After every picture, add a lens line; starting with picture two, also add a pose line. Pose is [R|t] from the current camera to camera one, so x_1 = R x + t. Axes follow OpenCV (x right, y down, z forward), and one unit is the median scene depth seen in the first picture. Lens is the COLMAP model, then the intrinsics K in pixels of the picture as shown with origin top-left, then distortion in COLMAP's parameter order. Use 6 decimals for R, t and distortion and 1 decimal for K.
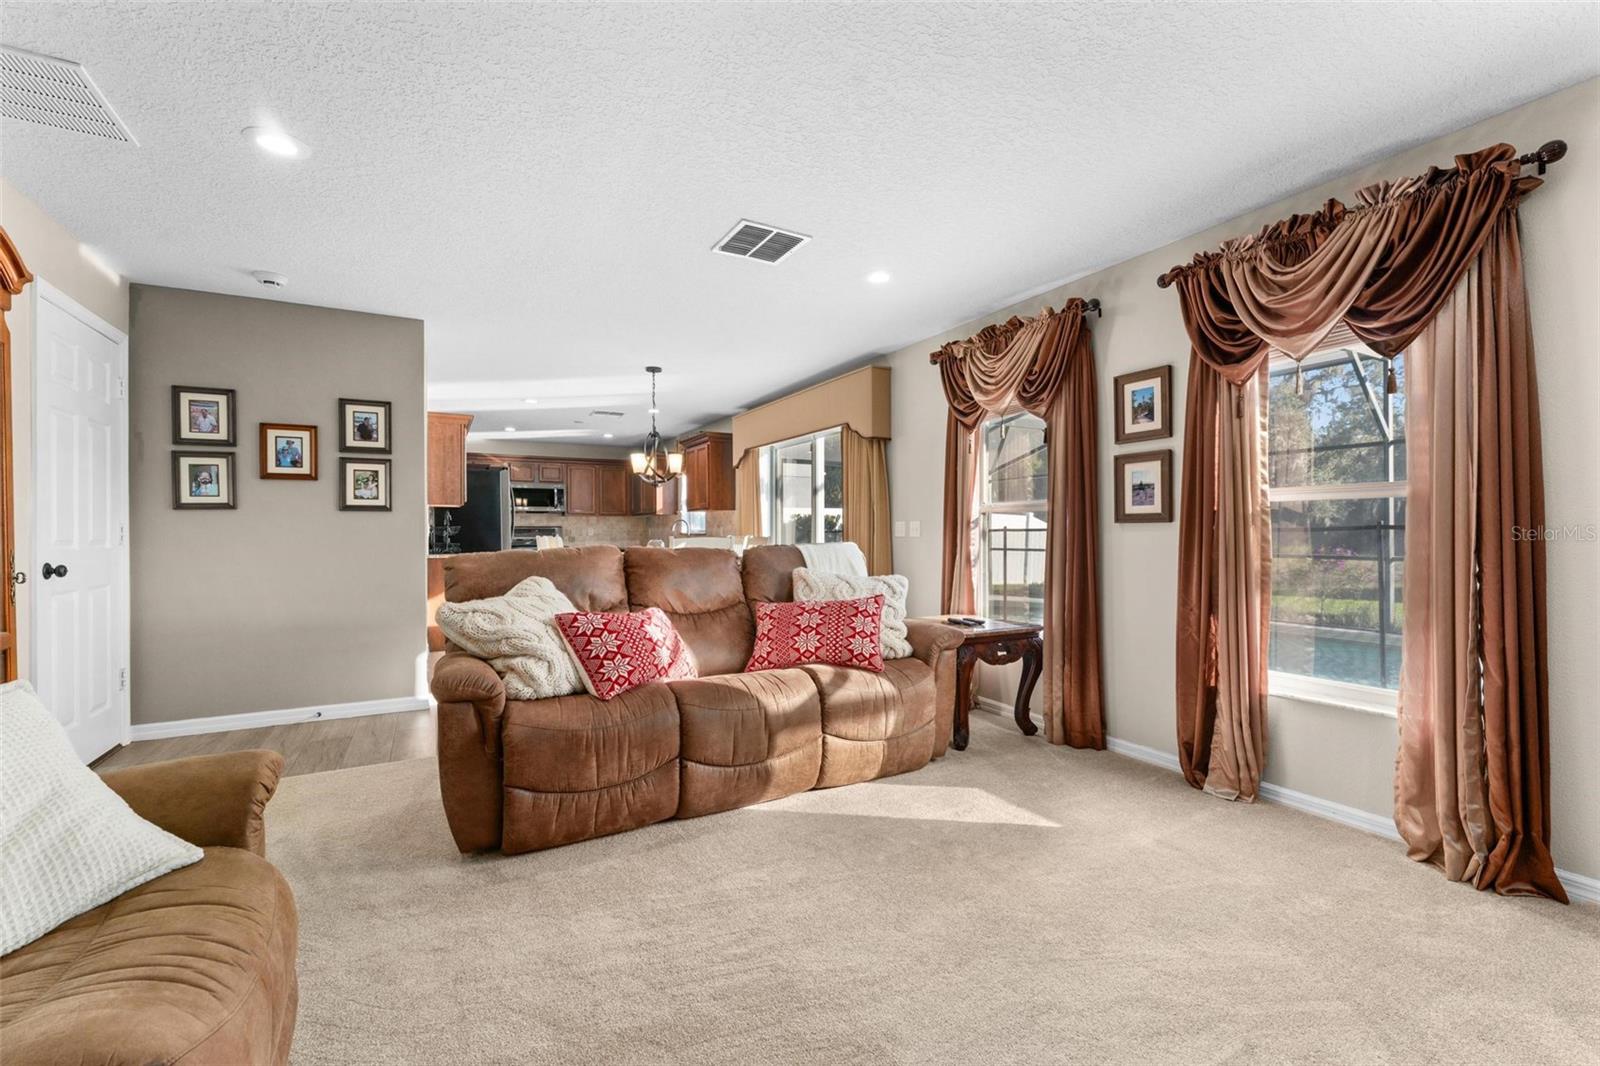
lens RADIAL K [[676.0, 0, 805.4], [0, 676.0, 535.4], [0, 0, 1]] dist [-0.013593, -0.000116]
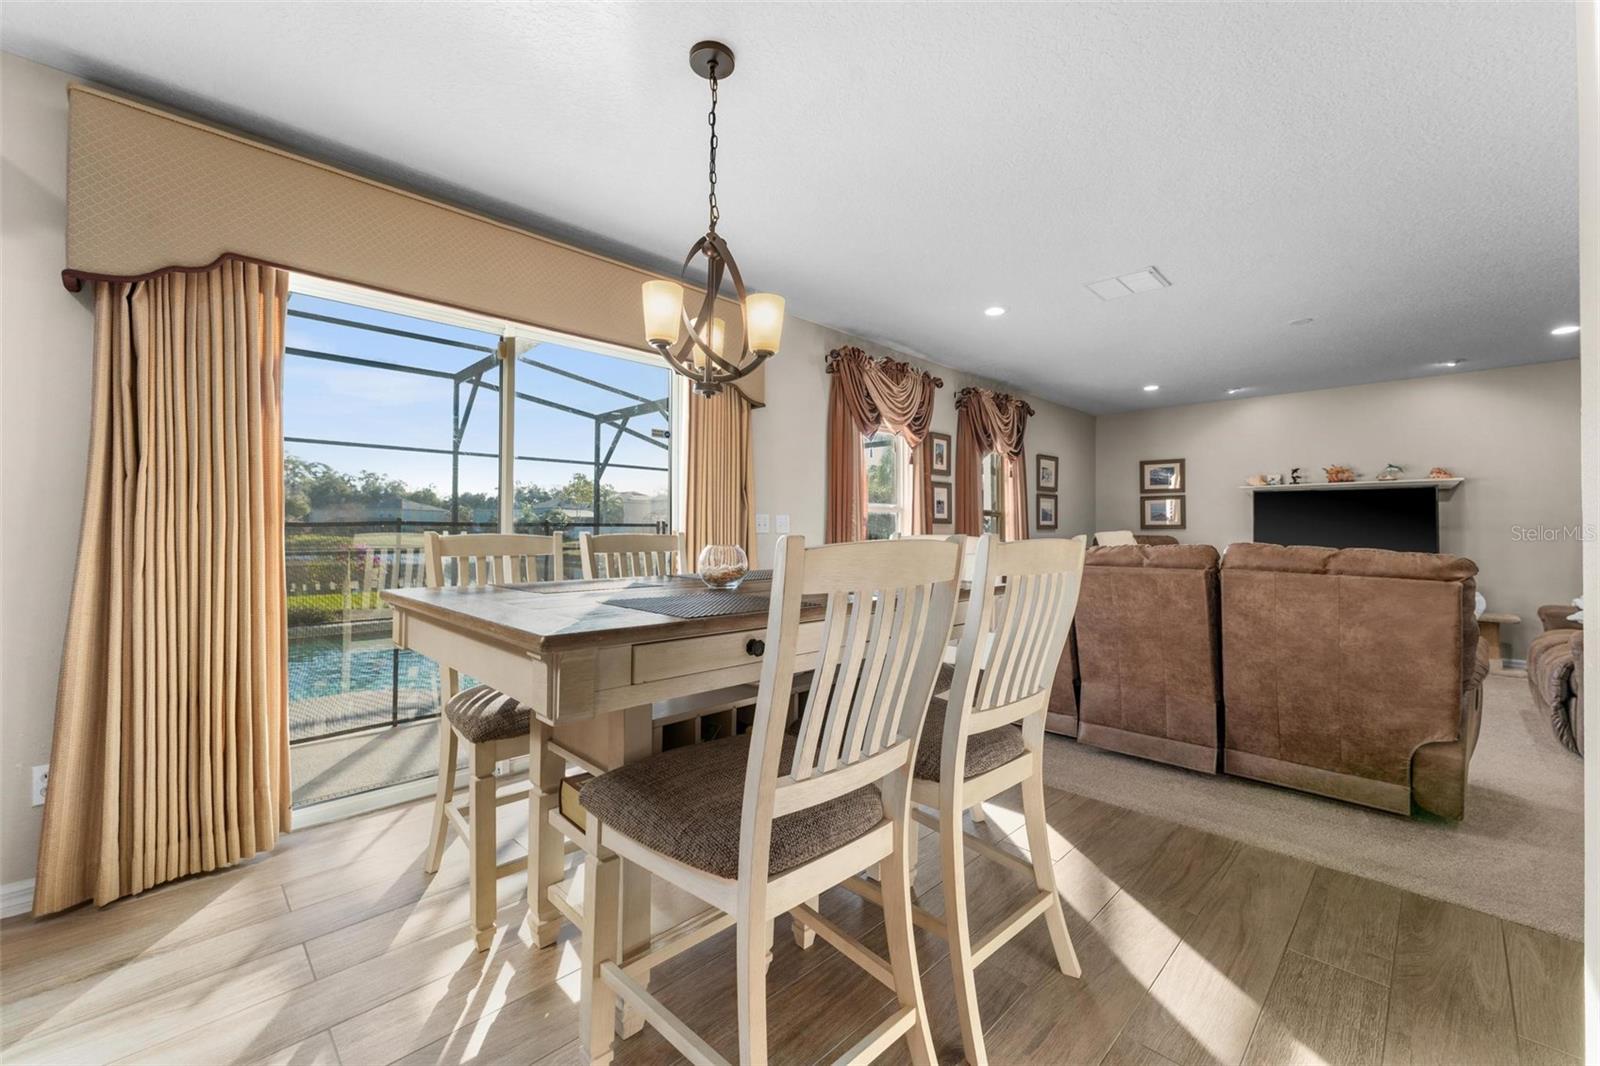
lens RADIAL K [[646.5, 0, 807.5], [0, 646.5, 529.1], [0, 0, 1]] dist [0.001133, 0.000154]
pose [[-0.276146, 0.003273, 0.961110, -0.776128], [-0.001663, 0.999991, -0.003884, 0.001437], [-0.961114, -0.002671, -0.276138, 1.425626]]
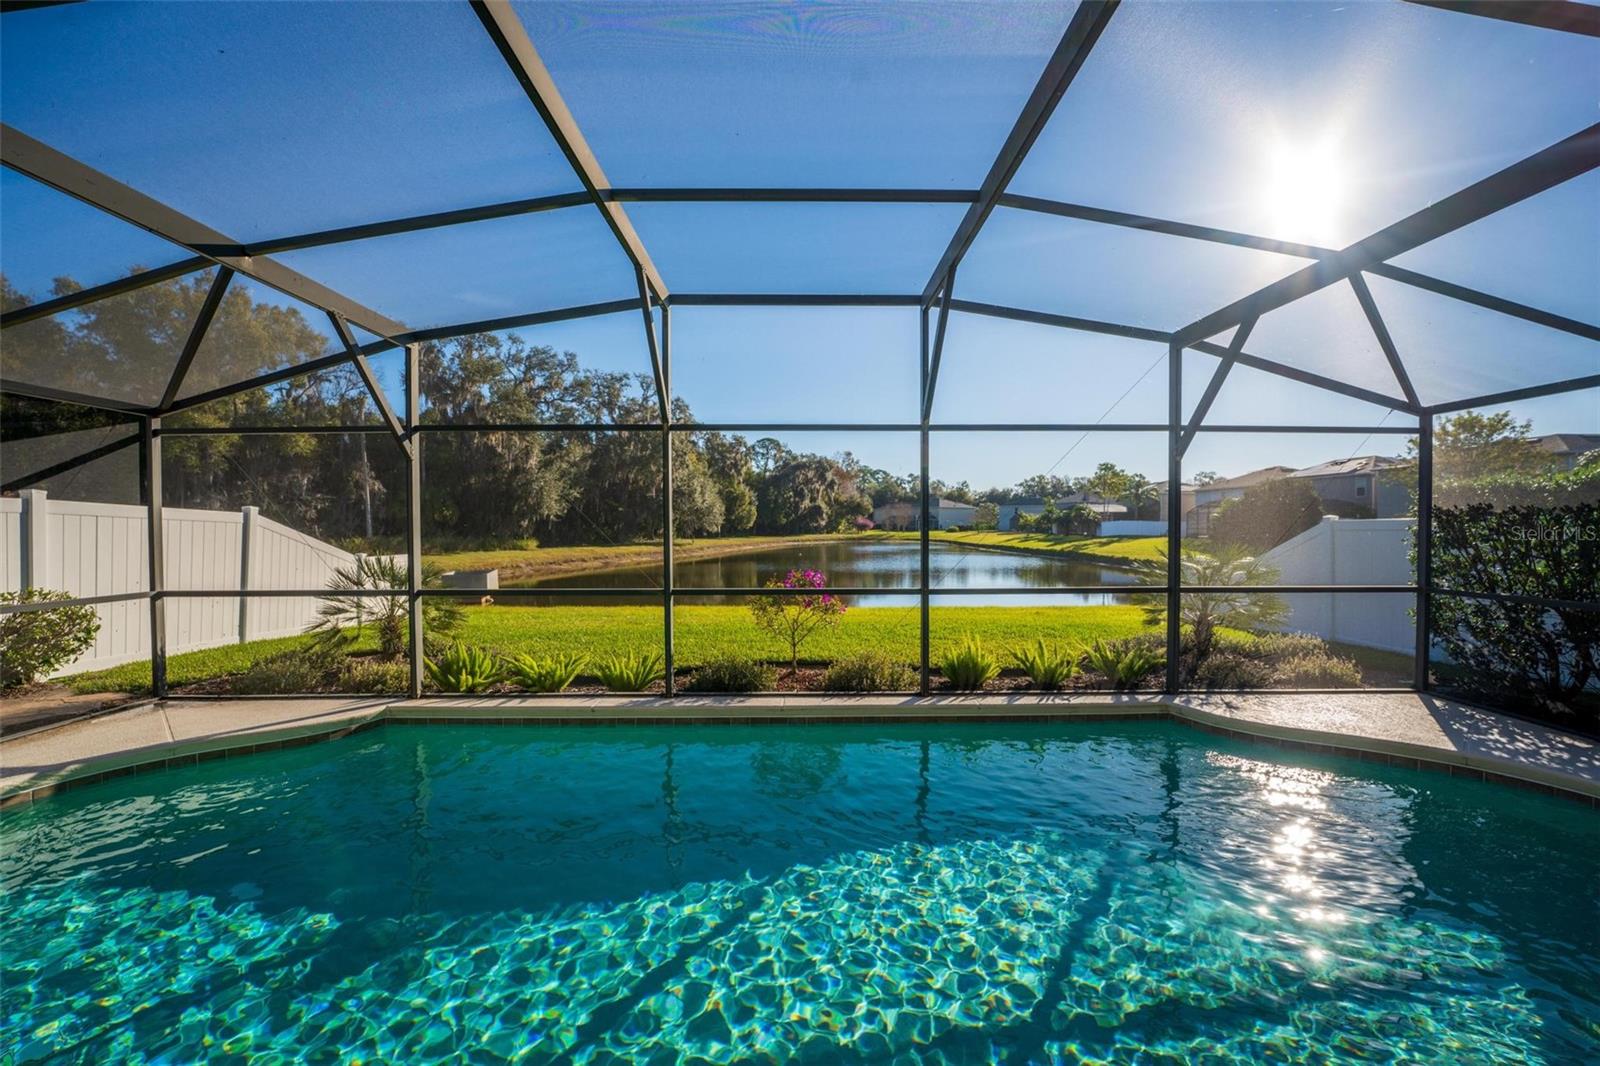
lens RADIAL K [[646.5, 0, 807.5], [0, 646.5, 529.1], [0, 0, 1]] dist [0.001133, 0.000154]
pose [[0.470301, -0.006514, 0.882482, 0.381114], [0.004673, 0.999977, 0.004891, -0.069227], [-0.882494, 0.001824, 0.470321, 1.558302]]
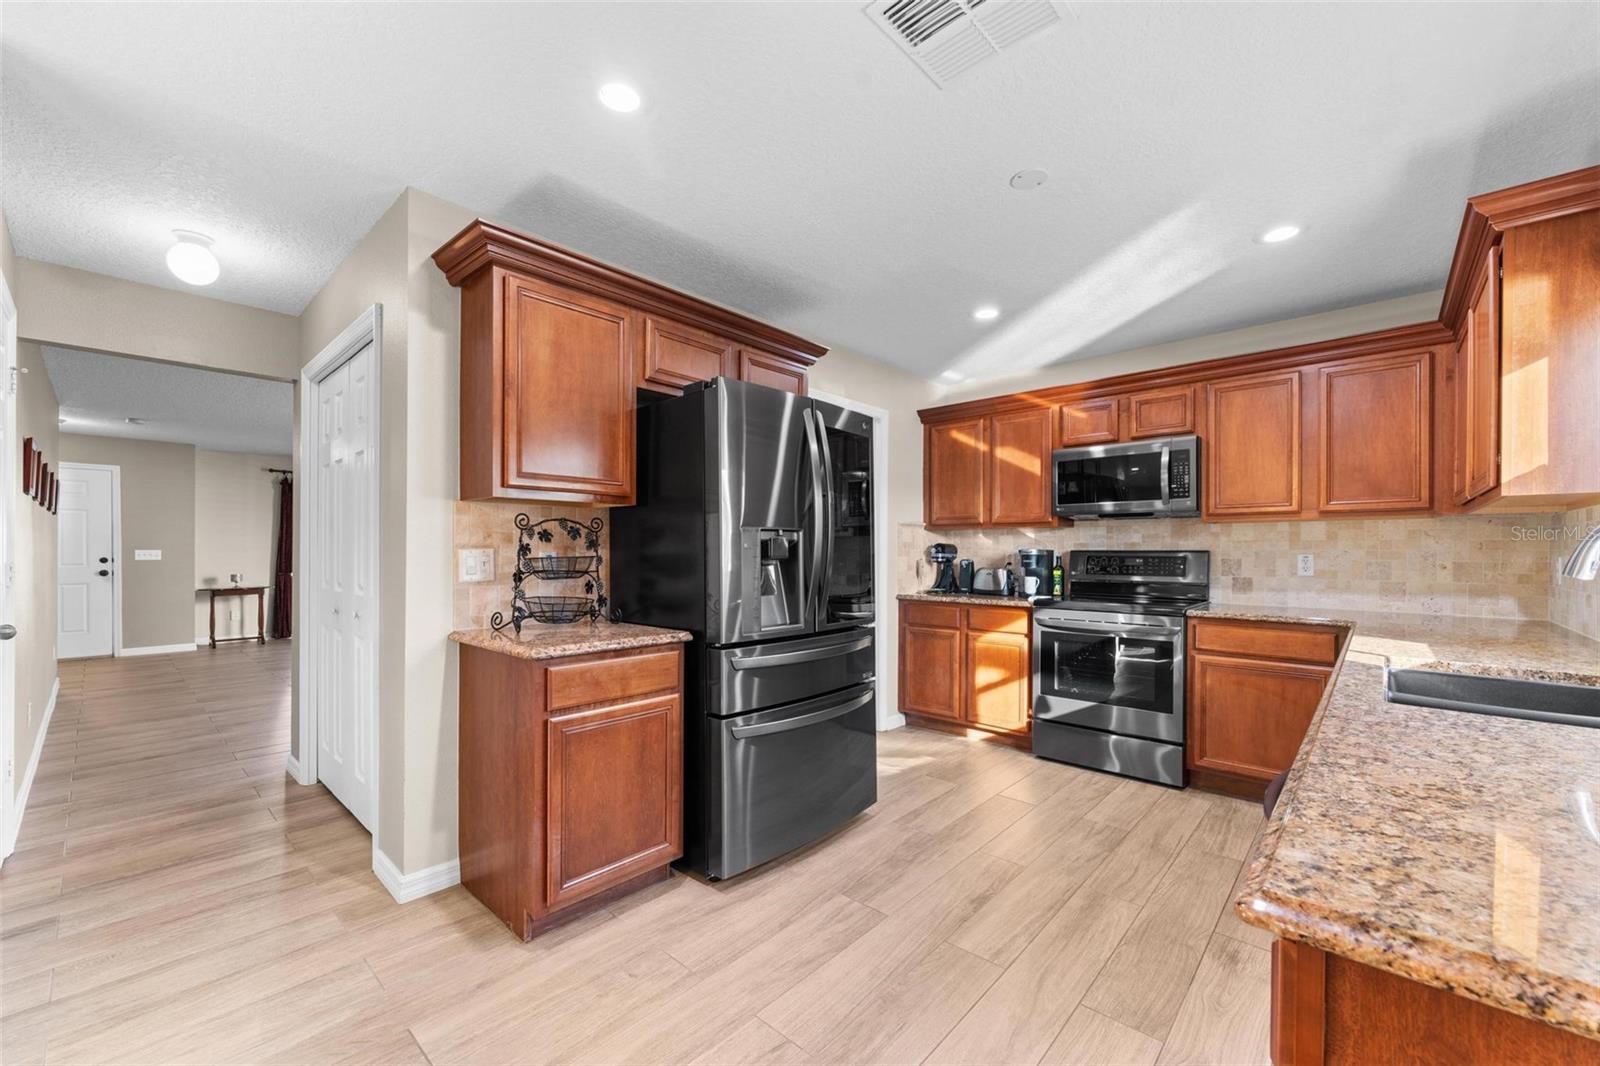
lens RADIAL K [[637.6, 0, 806.5], [0, 637.6, 550.3], [0, 0, 1]] dist [0.001076, 0.000308]
pose [[0.324383, 0.002269, -0.945923, -0.235352], [-0.007293, 0.999973, -0.000102, -0.029136], [0.945898, 0.006932, 0.324391, 1.682974]]
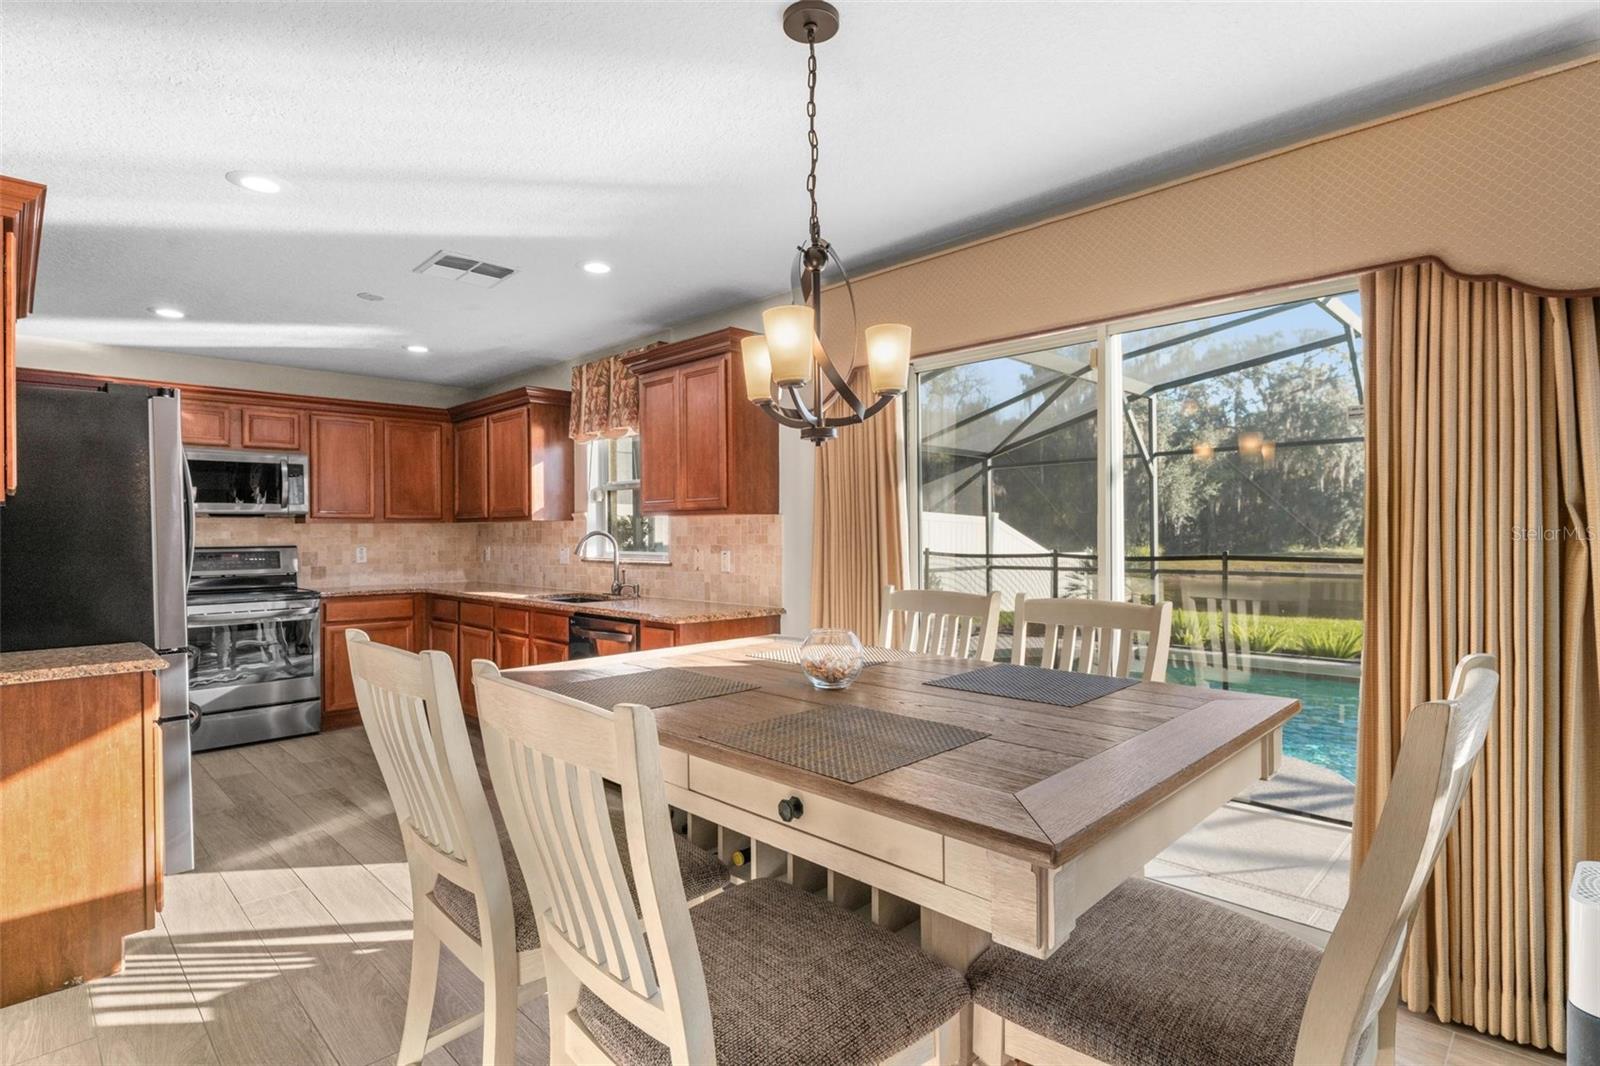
lens RADIAL K [[800.7, 0, 800.0], [0, 800.7, 533.0], [0, 0, 1]] dist [-0.000349, -0.000142]
pose [[0.962501, -0.006121, 0.271211, -0.442776], [0.007432, 0.999965, -0.003806, -0.043439], [-0.271178, 0.005679, 0.962513, 0.941858]]
